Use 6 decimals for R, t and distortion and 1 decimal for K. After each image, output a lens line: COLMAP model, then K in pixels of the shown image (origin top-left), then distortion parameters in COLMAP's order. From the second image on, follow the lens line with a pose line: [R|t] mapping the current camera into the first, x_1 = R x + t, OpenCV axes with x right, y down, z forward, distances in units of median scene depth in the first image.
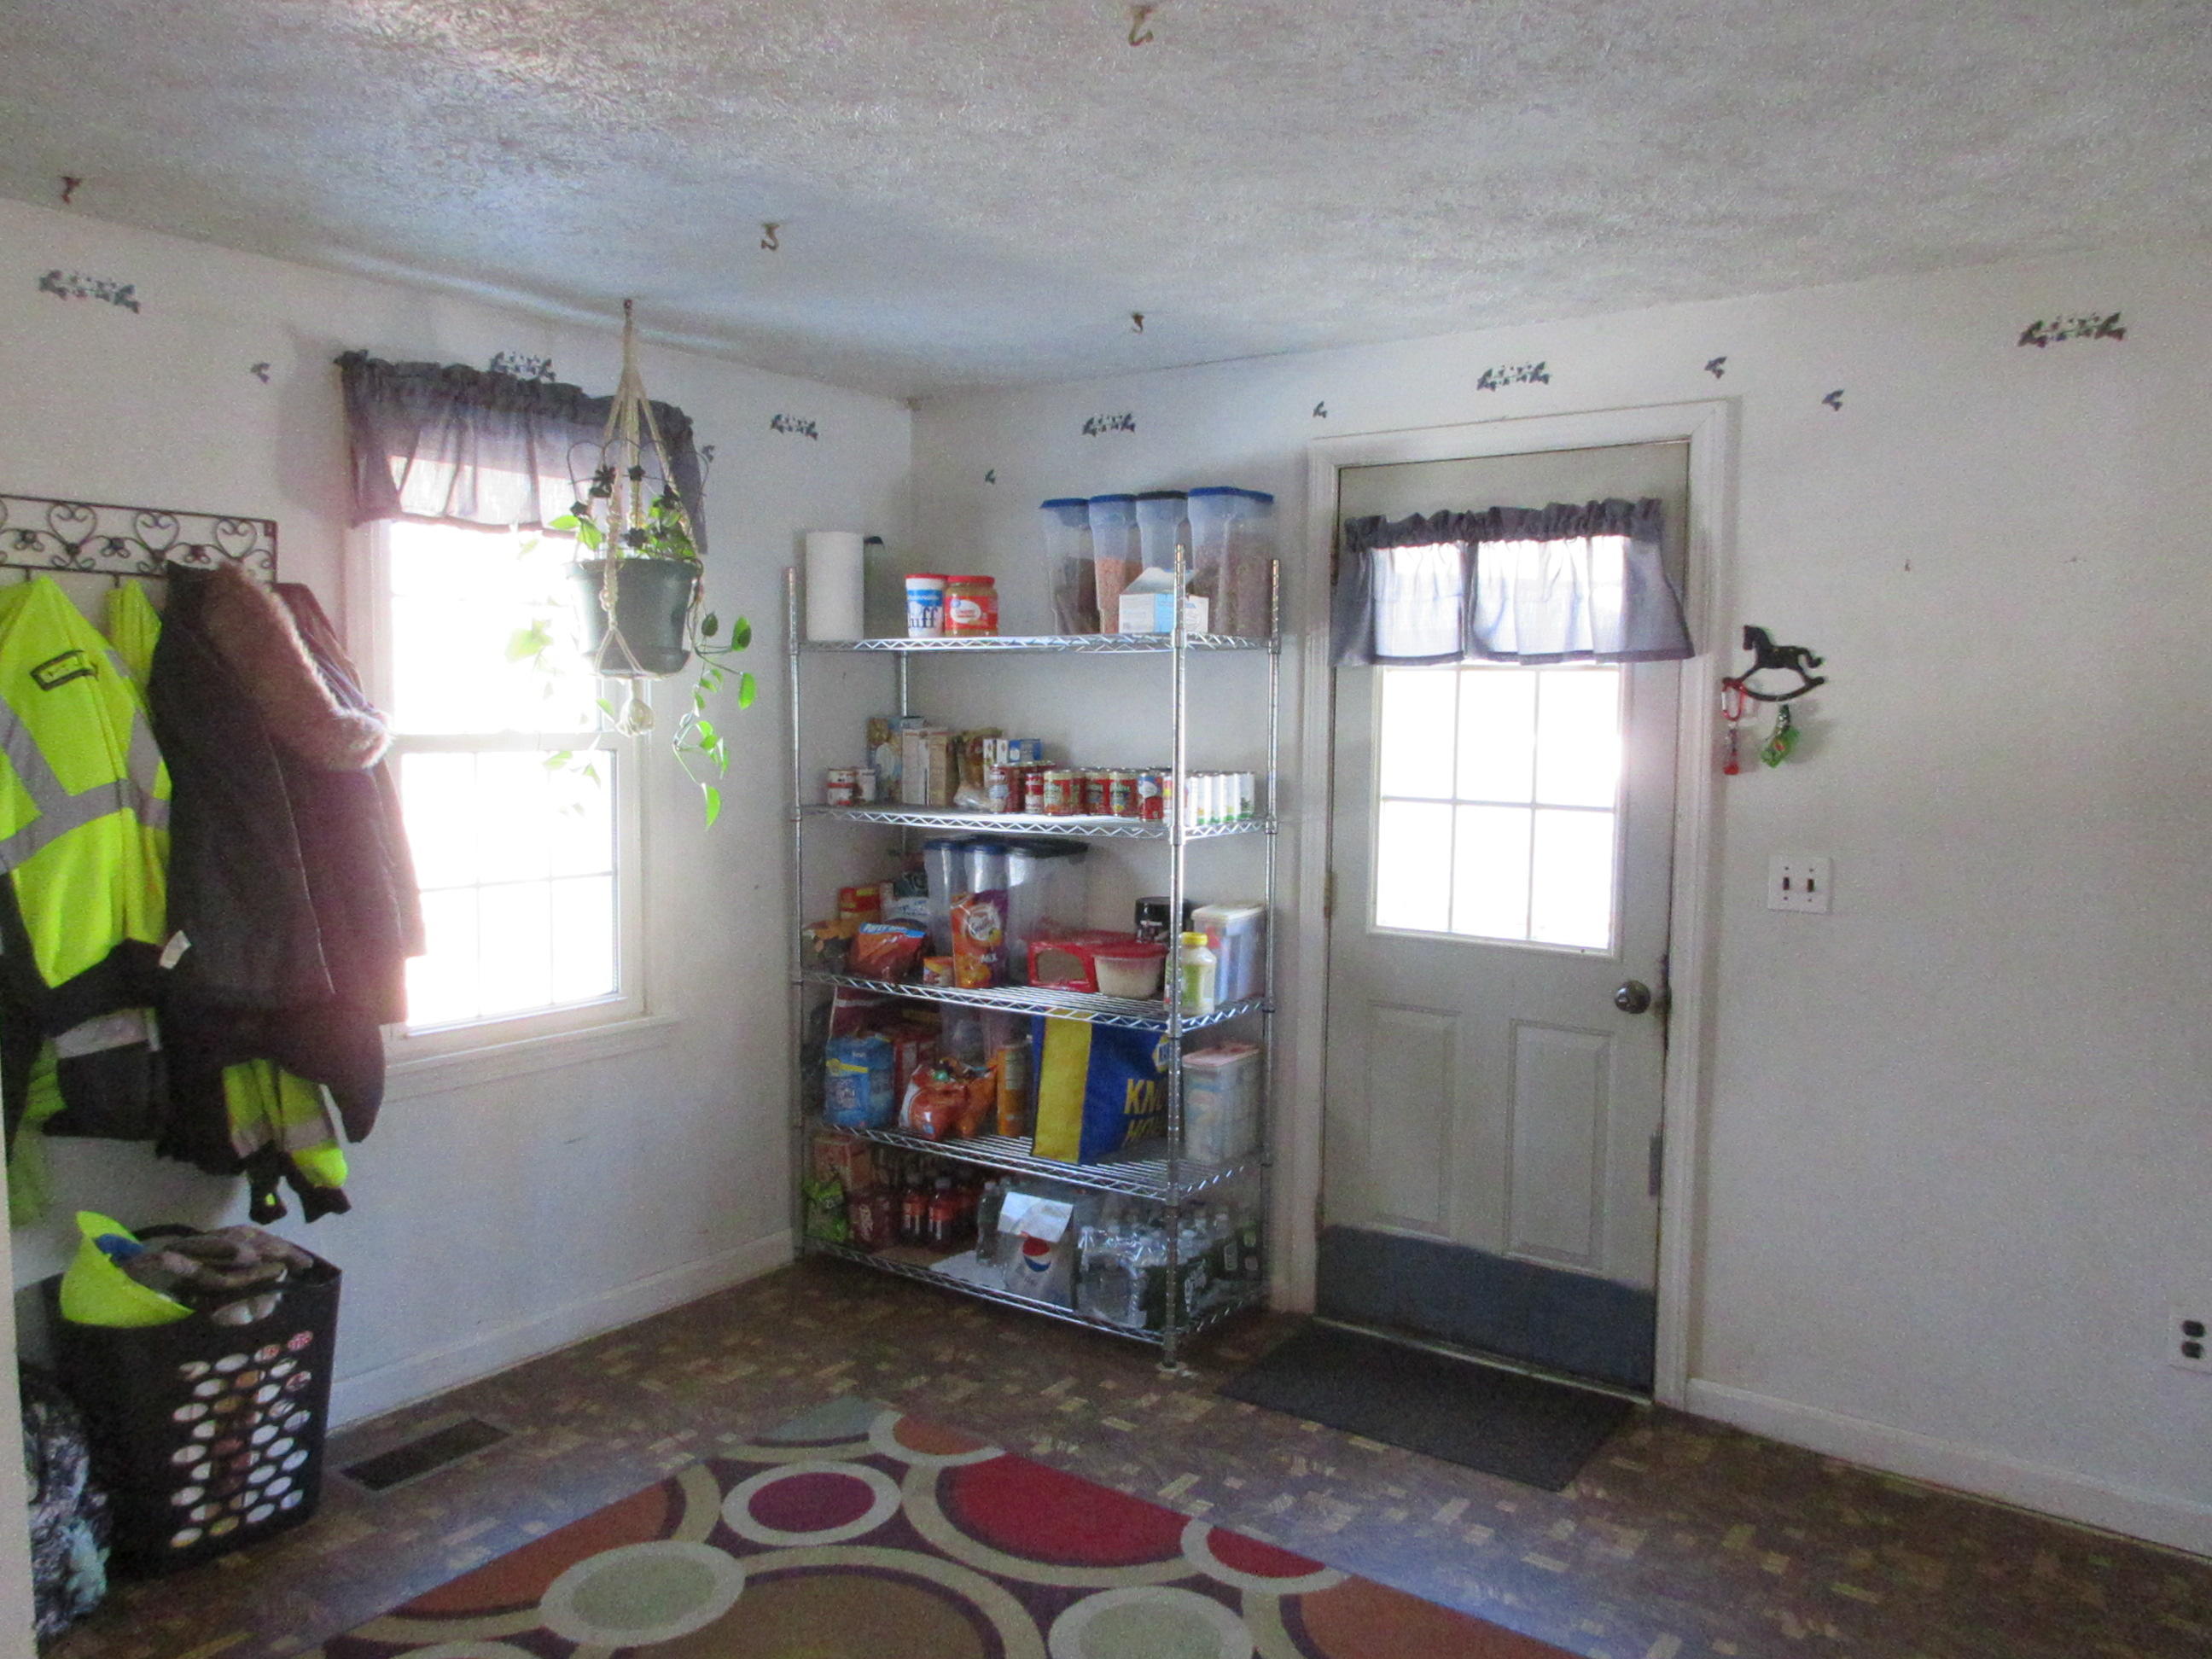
lens RADIAL K [[1641.3, 0, 1102.1], [0, 1641.3, 821.1], [0, 0, 1]] dist [-0.002265, 0.002219]
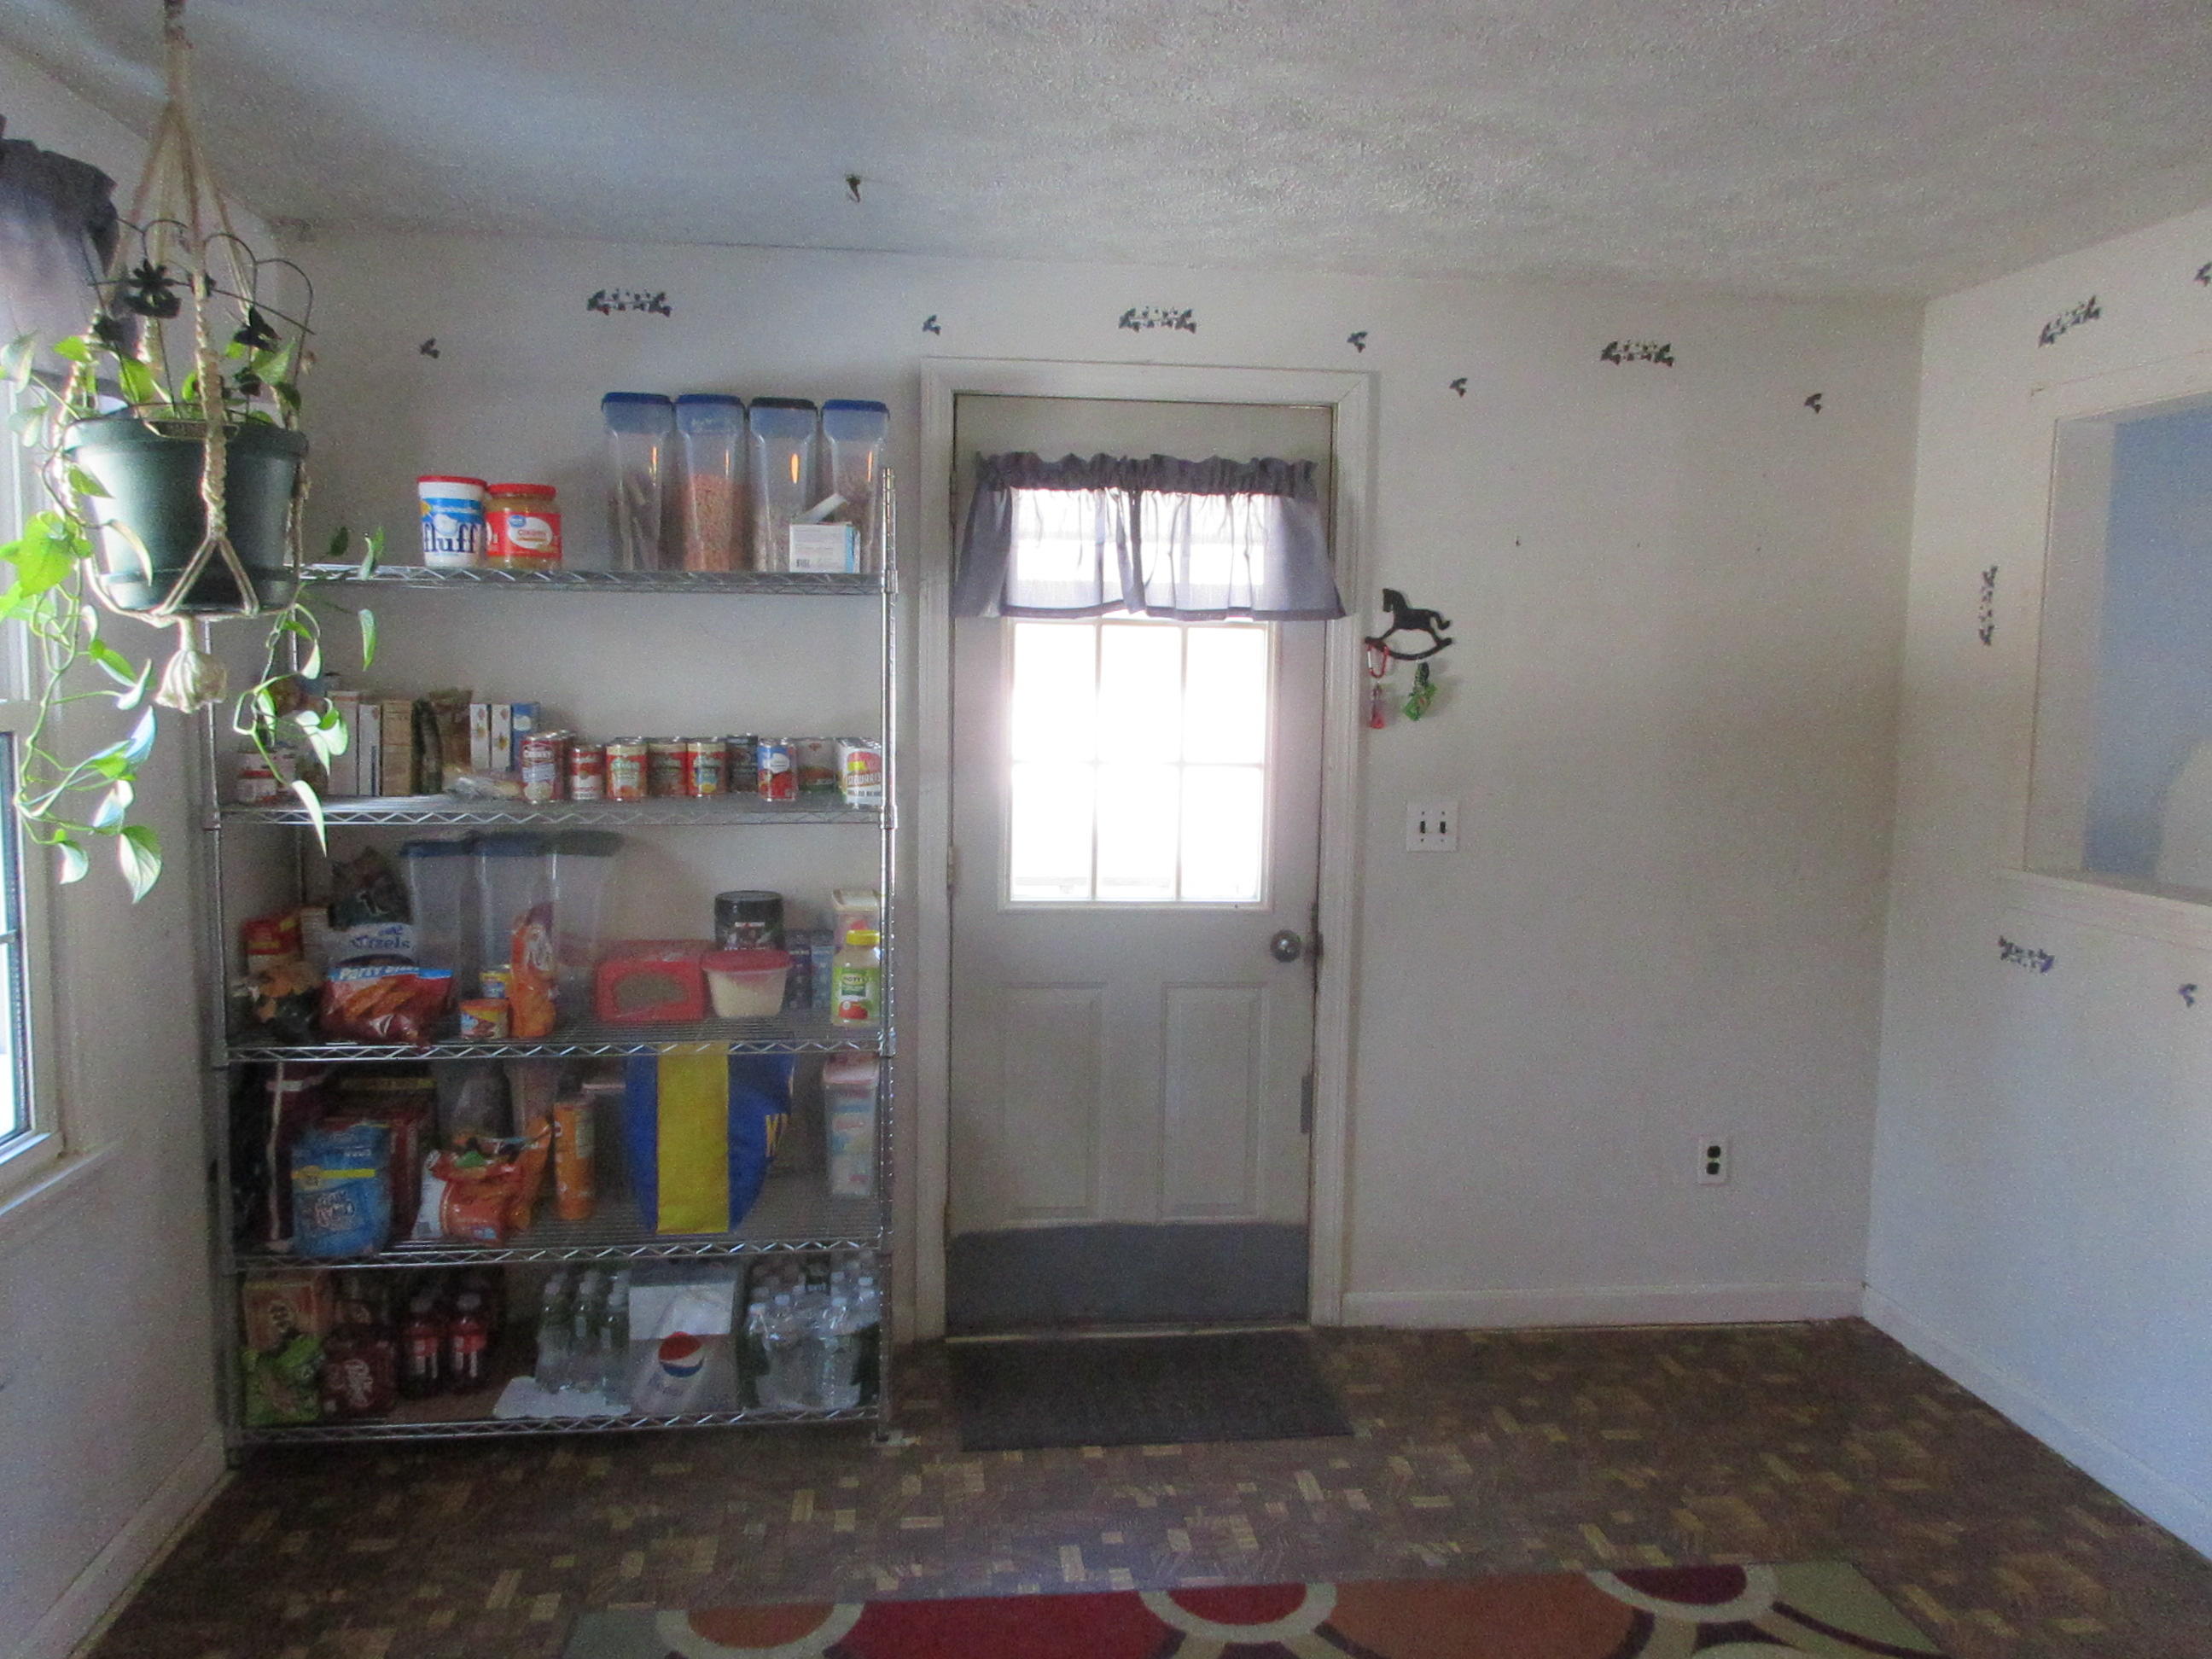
lens RADIAL K [[1641.3, 0, 1103.4], [0, 1641.3, 822.4], [0, 0, 1]] dist [-0.002265, 0.002219]
pose [[0.740999, -0.063357, 0.668511, -0.431481], [0.040315, 0.997941, 0.049892, -0.025673], [-0.670295, -0.010019, 0.742027, 0.300710]]
